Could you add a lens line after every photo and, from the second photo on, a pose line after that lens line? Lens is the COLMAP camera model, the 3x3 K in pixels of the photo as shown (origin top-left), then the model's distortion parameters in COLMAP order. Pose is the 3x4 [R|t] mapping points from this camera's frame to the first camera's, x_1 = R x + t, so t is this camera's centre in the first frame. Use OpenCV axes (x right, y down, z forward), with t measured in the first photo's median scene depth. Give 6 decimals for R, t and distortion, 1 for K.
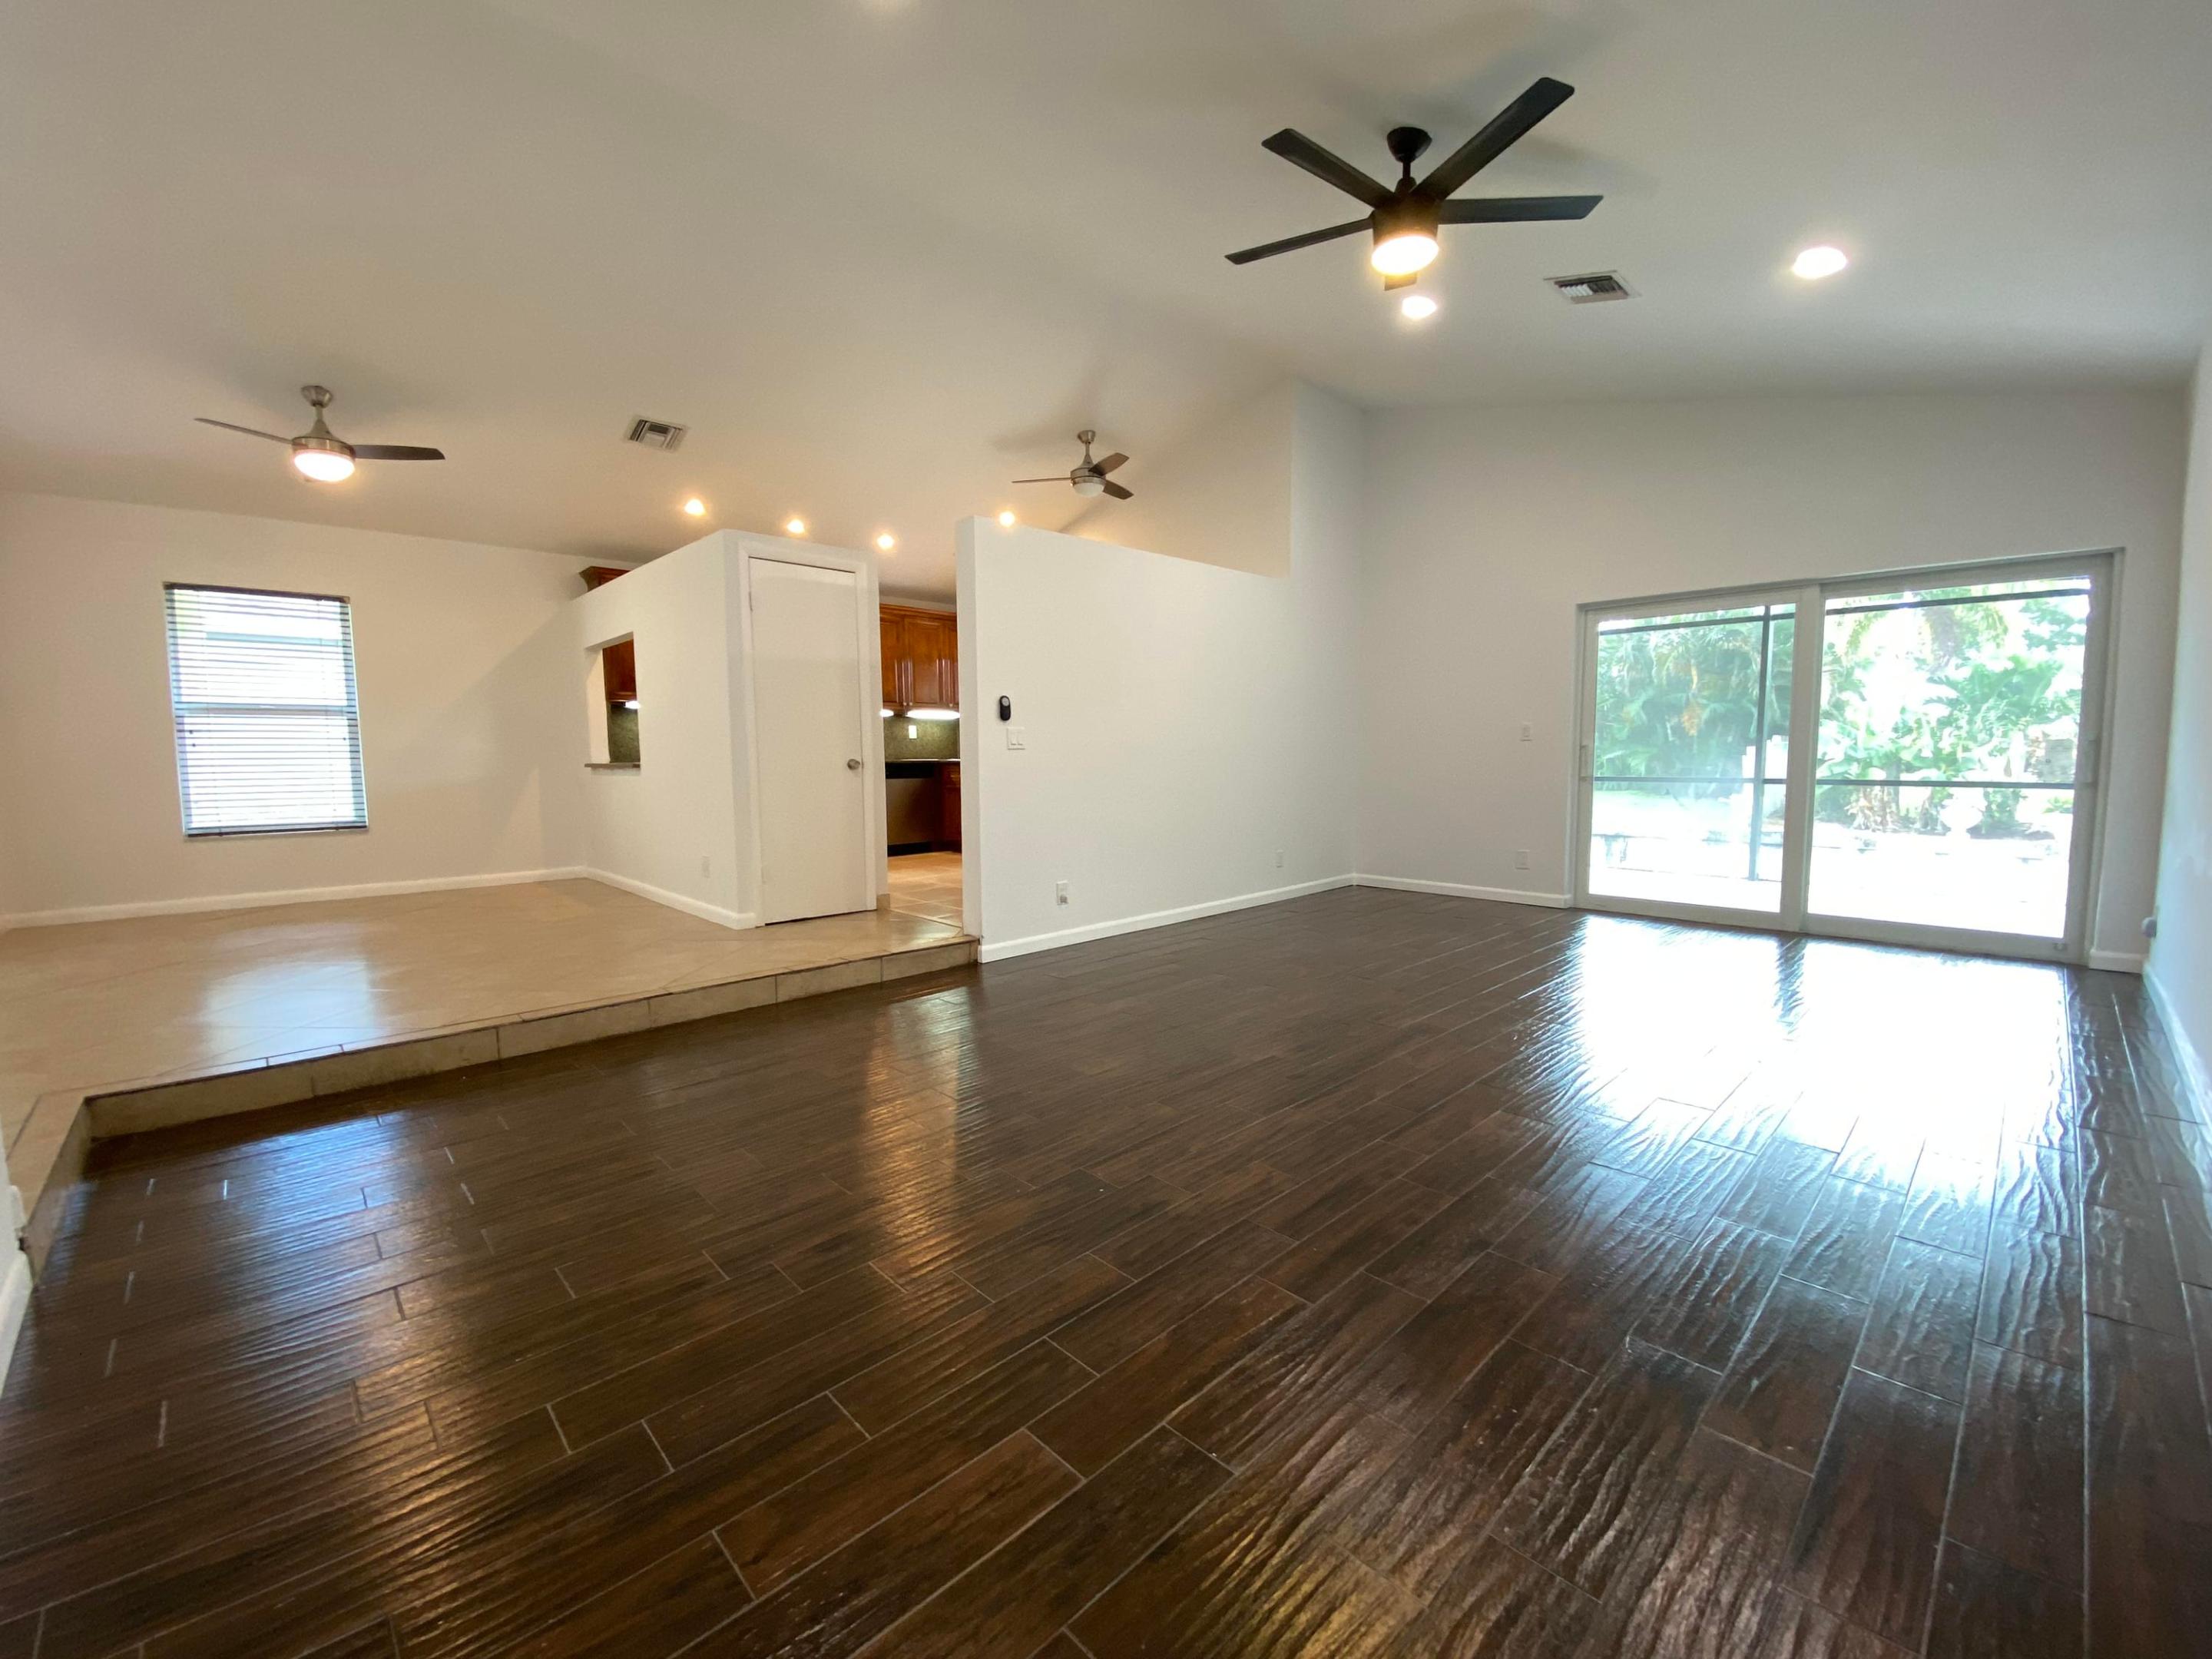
lens RADIAL K [[899.7, 0, 1118.2], [0, 899.7, 827.0], [0, 0, 1]] dist [0.027172, -0.027089]
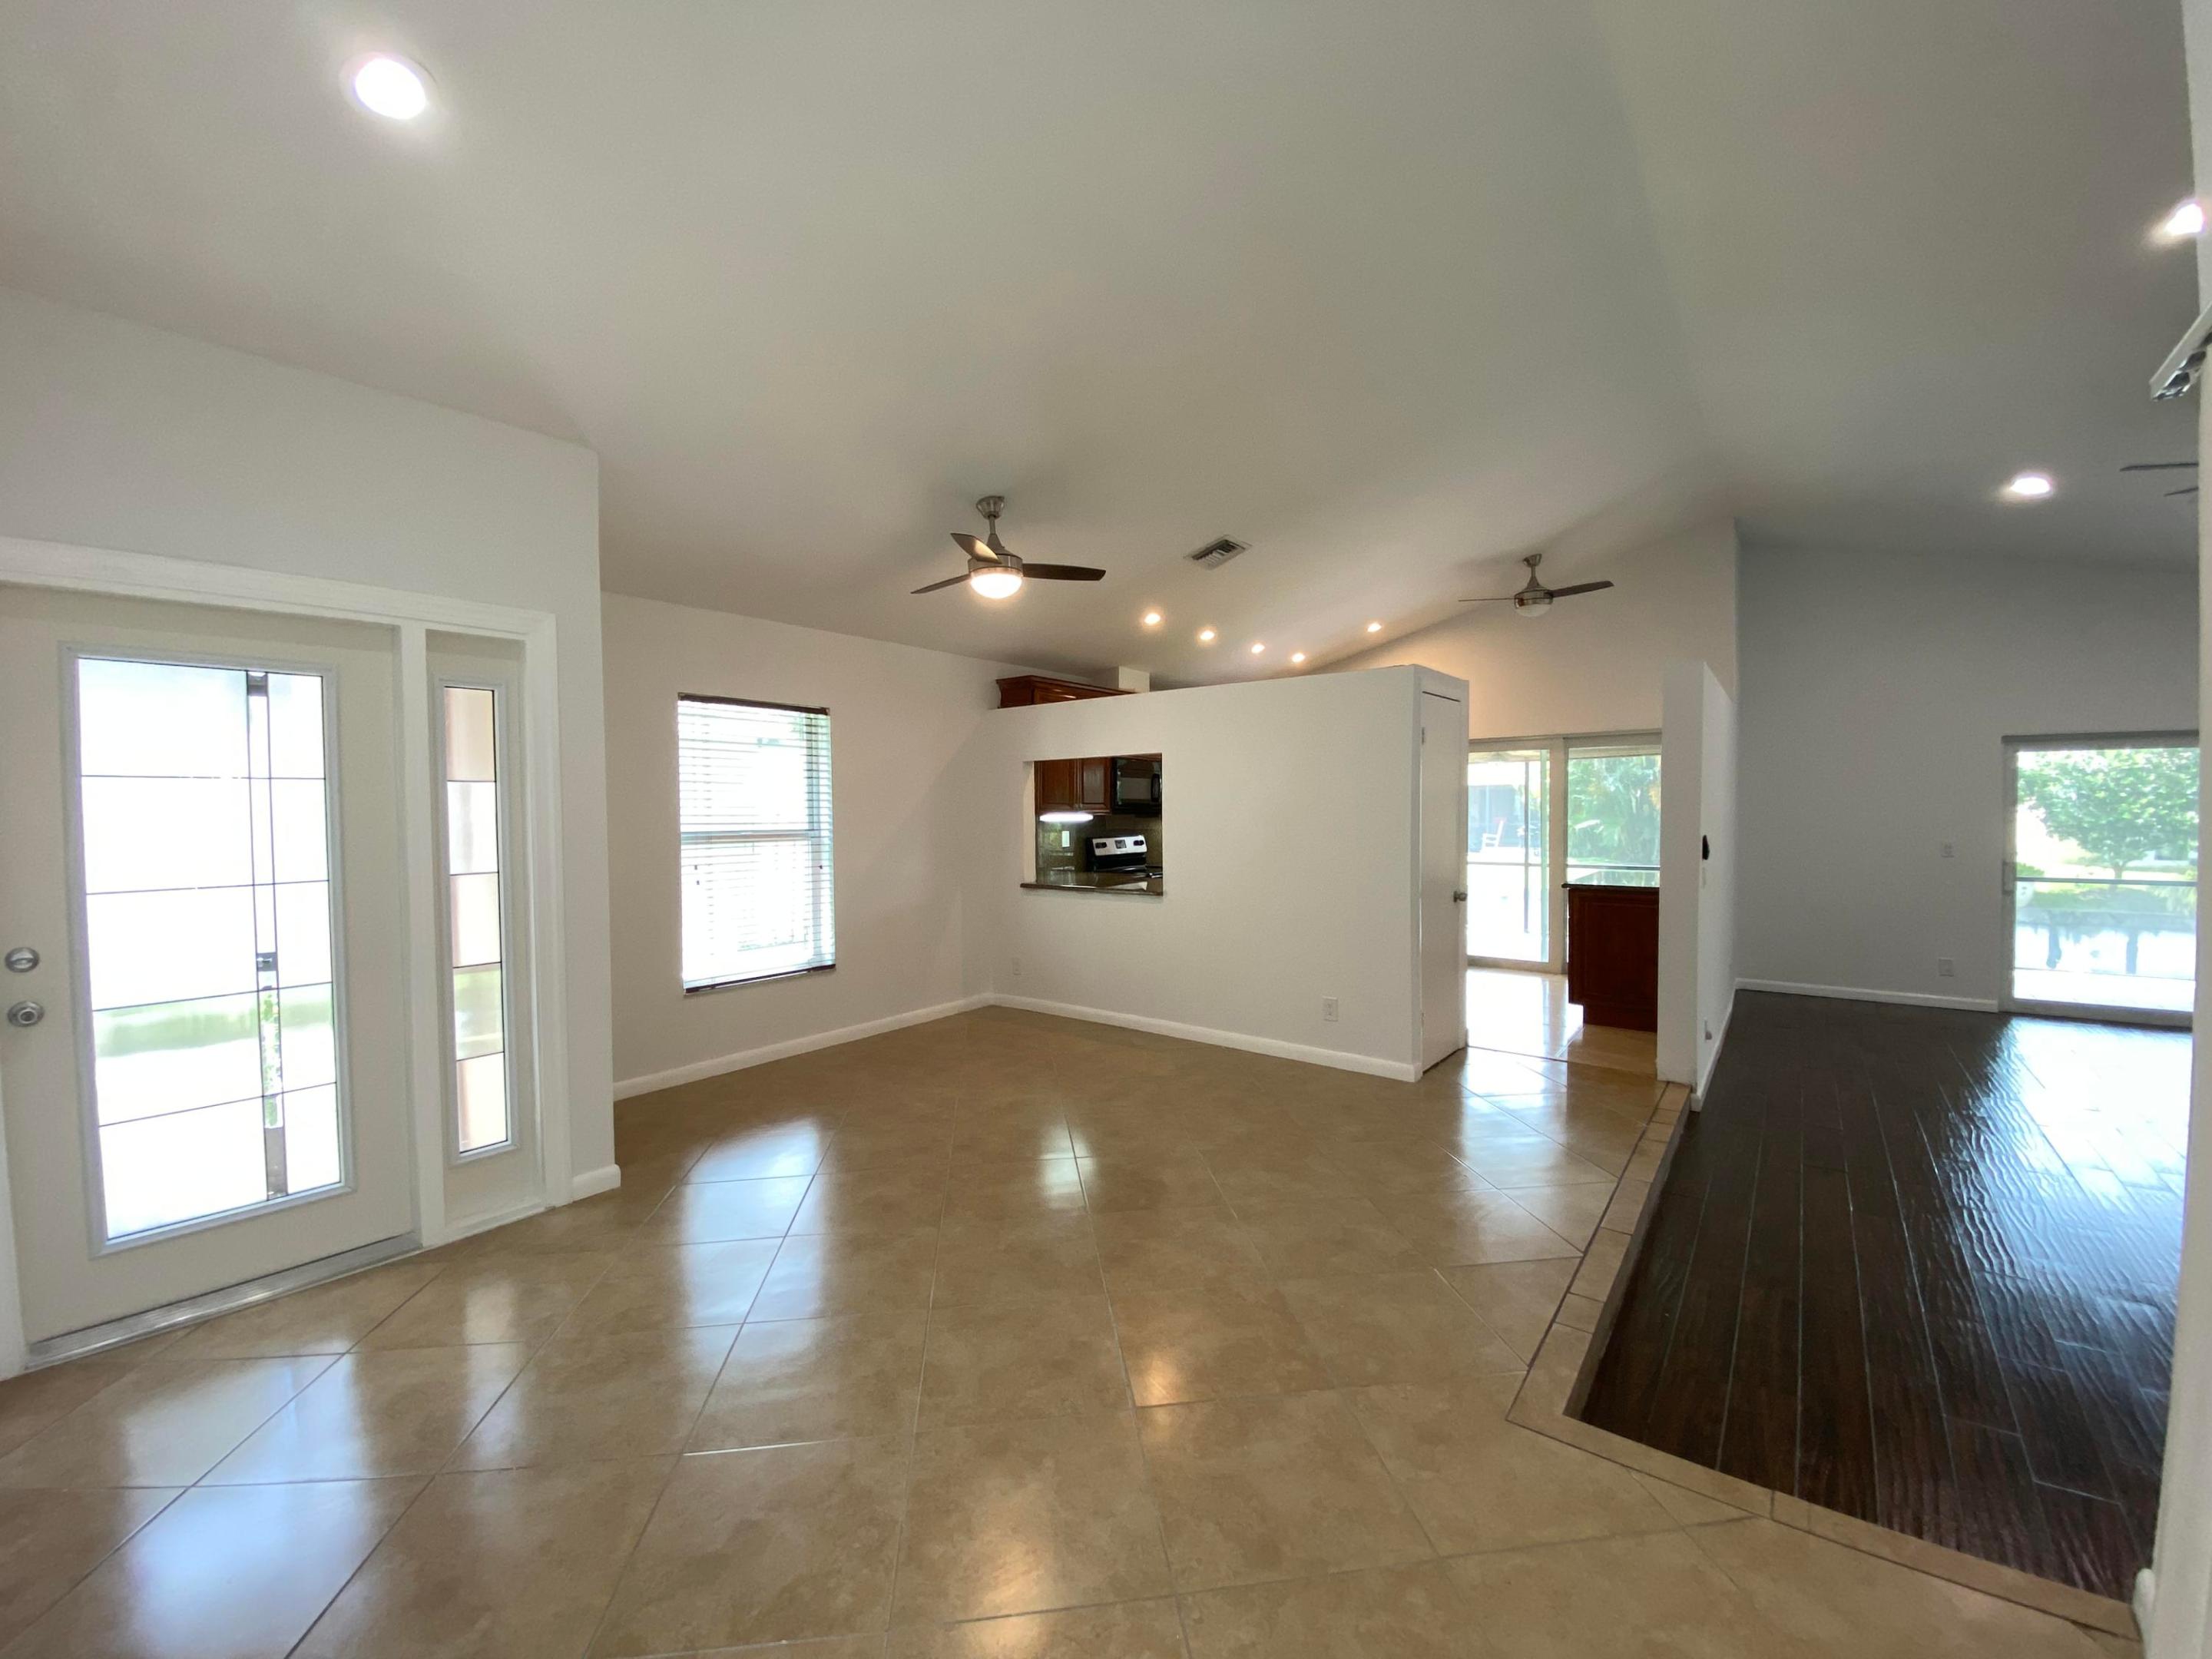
lens RADIAL K [[900.0, 0, 1106.0], [0, 900.0, 829.5], [0, 0, 1]] dist [0.031747, -0.027094]
pose [[0.988958, -0.004118, 0.148138, -0.719648], [0.013268, 0.998060, -0.060833, -0.077287], [-0.147600, 0.062127, 0.987094, 0.082257]]
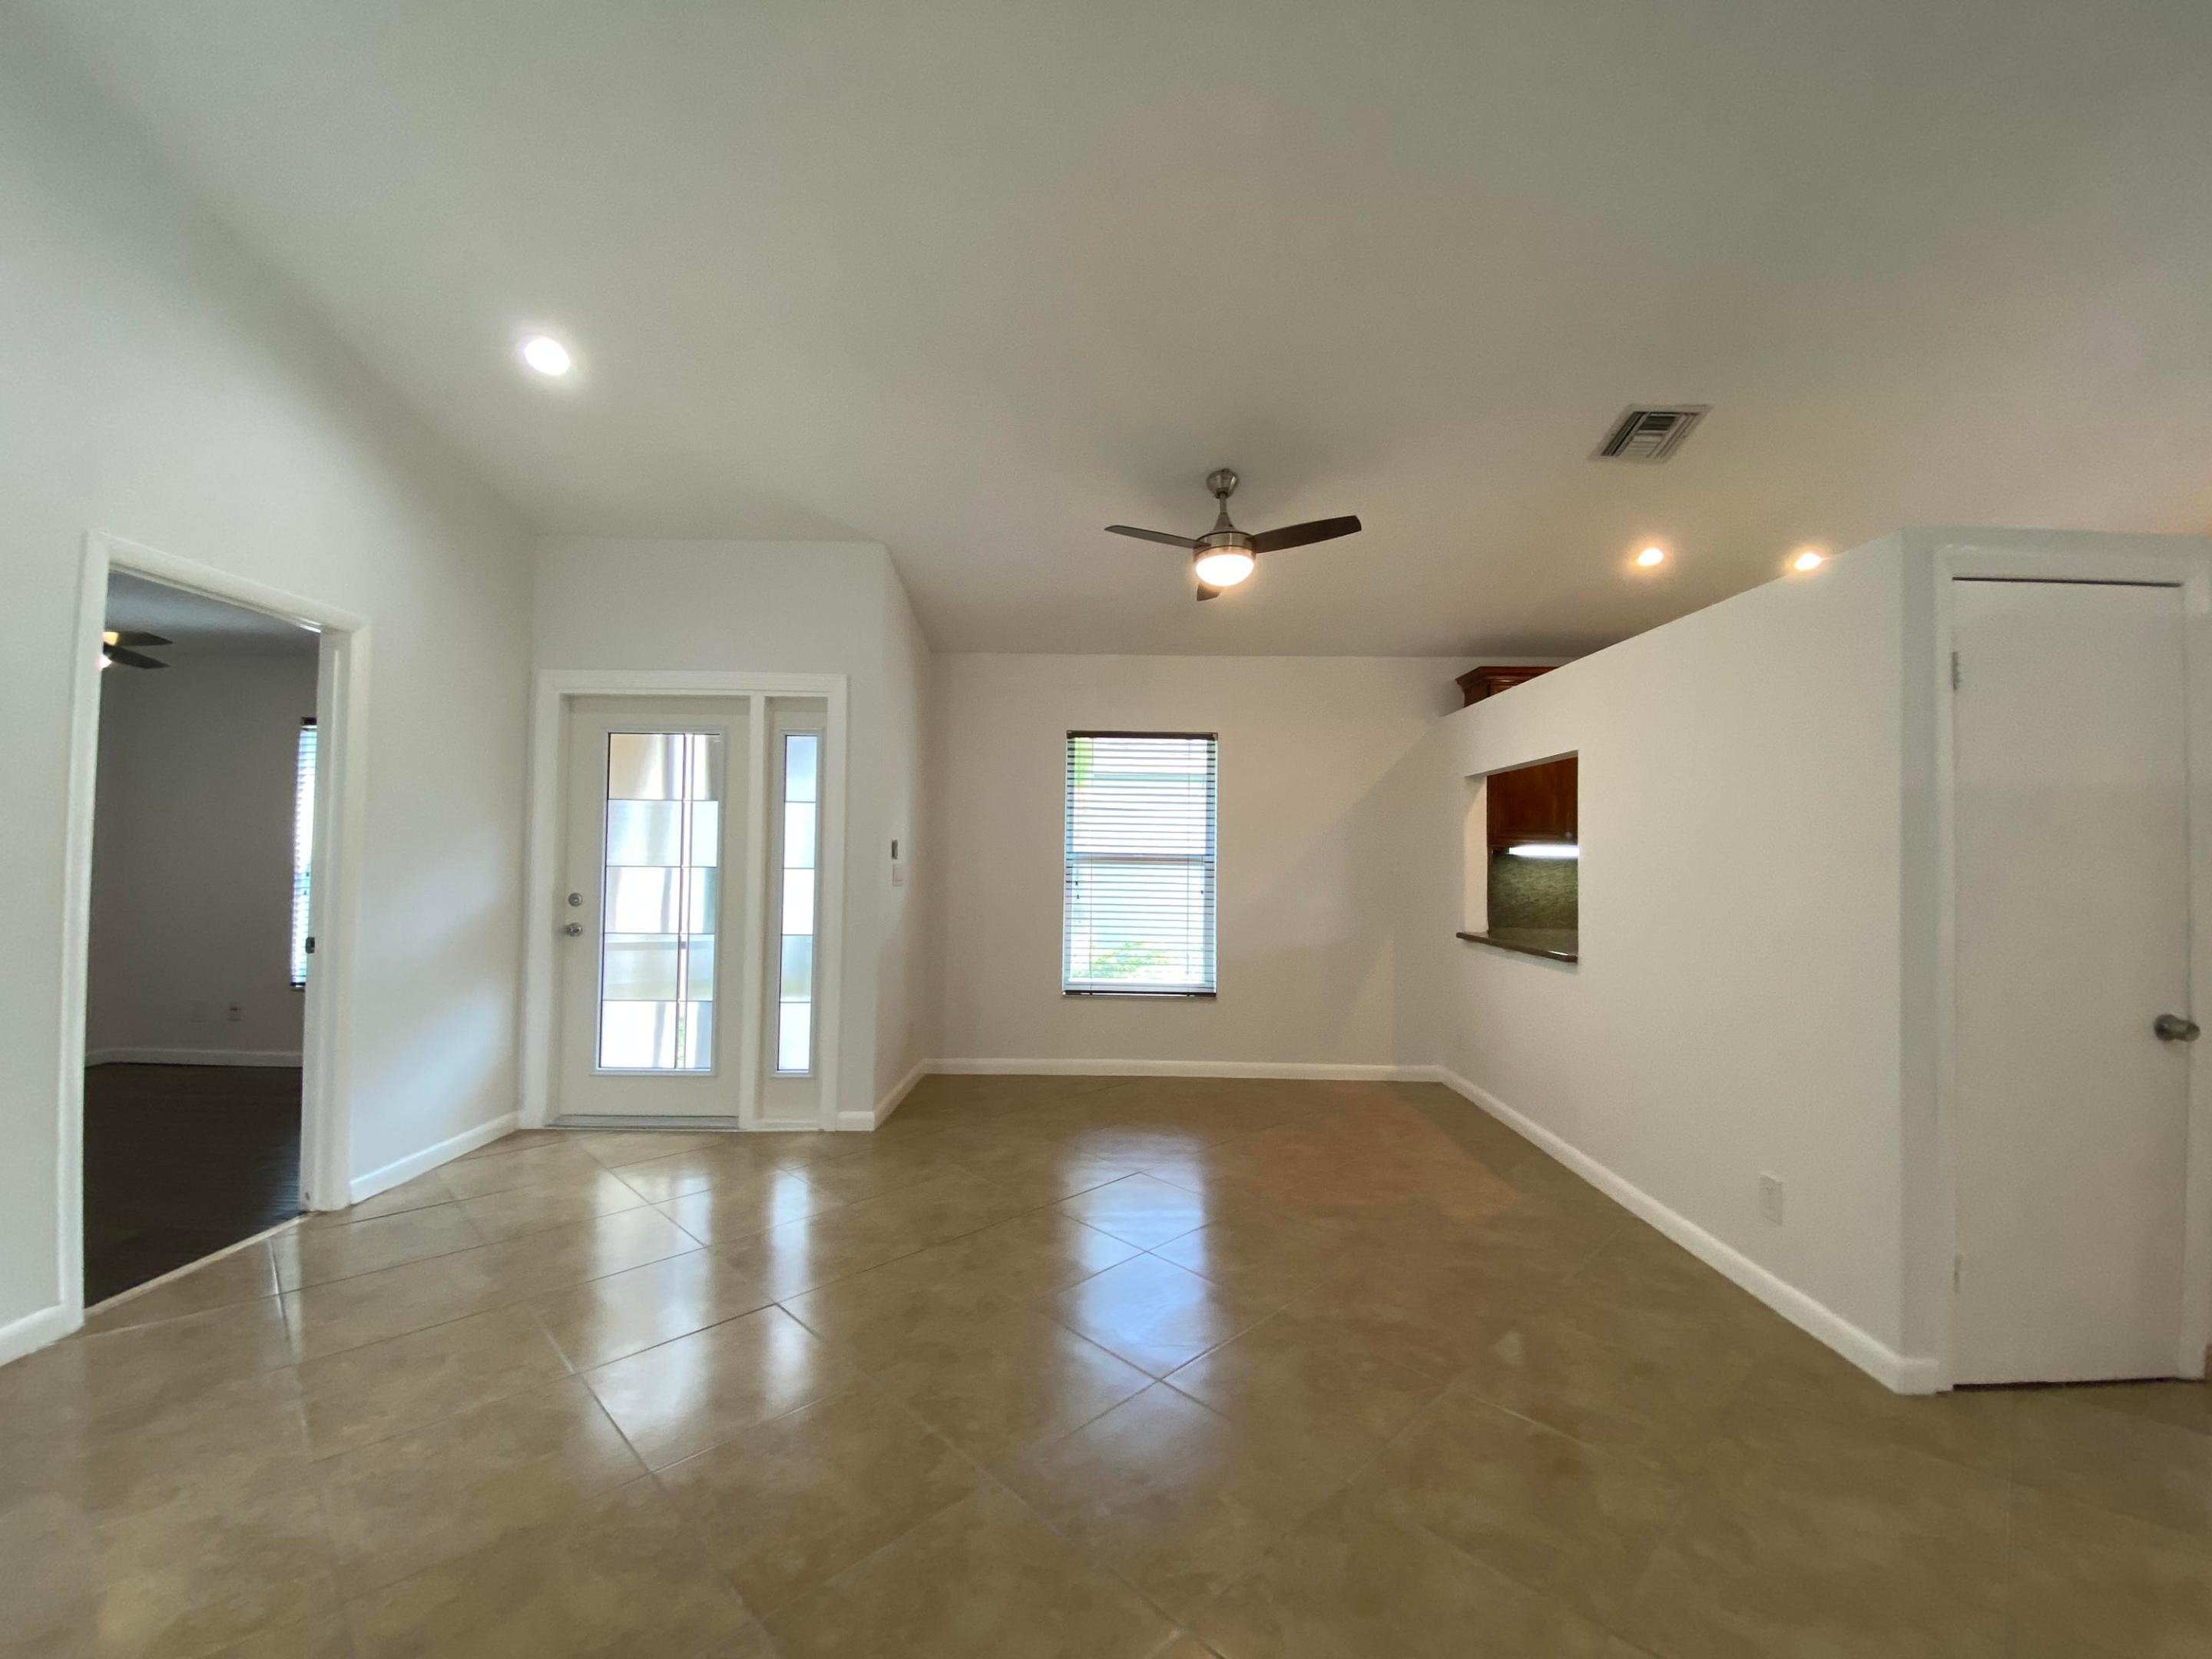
lens RADIAL K [[900.0, 0, 1106.0], [0, 900.0, 829.5], [0, 0, 1]] dist [0.031747, -0.027094]
pose [[0.719428, -0.001346, -0.694566, -0.322158], [-0.078538, 0.993427, -0.083274, -0.078910], [0.690113, 0.114459, 0.714593, 0.308551]]
